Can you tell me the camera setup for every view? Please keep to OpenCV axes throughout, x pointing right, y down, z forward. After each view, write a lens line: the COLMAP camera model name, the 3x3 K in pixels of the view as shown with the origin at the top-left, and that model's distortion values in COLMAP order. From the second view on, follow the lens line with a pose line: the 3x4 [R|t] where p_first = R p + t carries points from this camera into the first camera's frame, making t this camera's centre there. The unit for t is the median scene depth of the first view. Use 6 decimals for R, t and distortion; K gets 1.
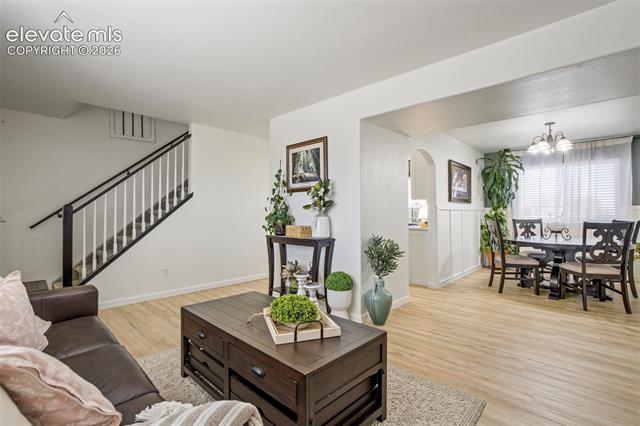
lens RADIAL K [[298.2, 0, 320.8], [0, 298.2, 207.6], [0, 0, 1]] dist [-0.002934, 0.000218]
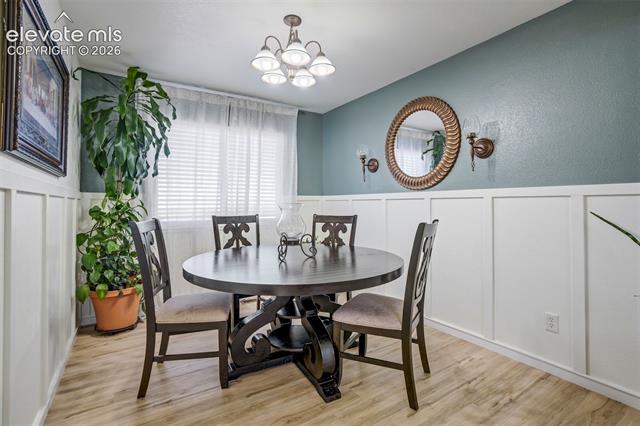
lens RADIAL K [[306.1, 0, 321.3], [0, 306.1, 196.8], [0, 0, 1]] dist [-0.001537, -0.000043]
pose [[0.249499, 0.025204, 0.968047, 0.262533], [-0.019113, 0.999595, -0.021099, 0.012796], [-0.968186, -0.013238, 0.249880, 0.703017]]
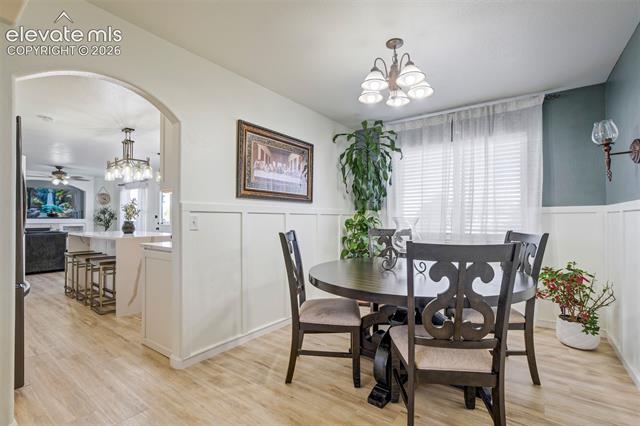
lens RADIAL K [[299.0, 0, 320.0], [0, 299.0, 213.0], [0, 0, 1]] dist [-0.002940, -0.000158]
pose [[0.992739, 0.005509, 0.120162, 0.497745], [-0.005812, 0.999981, 0.002178, 0.006540], [-0.120148, -0.002861, 0.992752, 0.429548]]
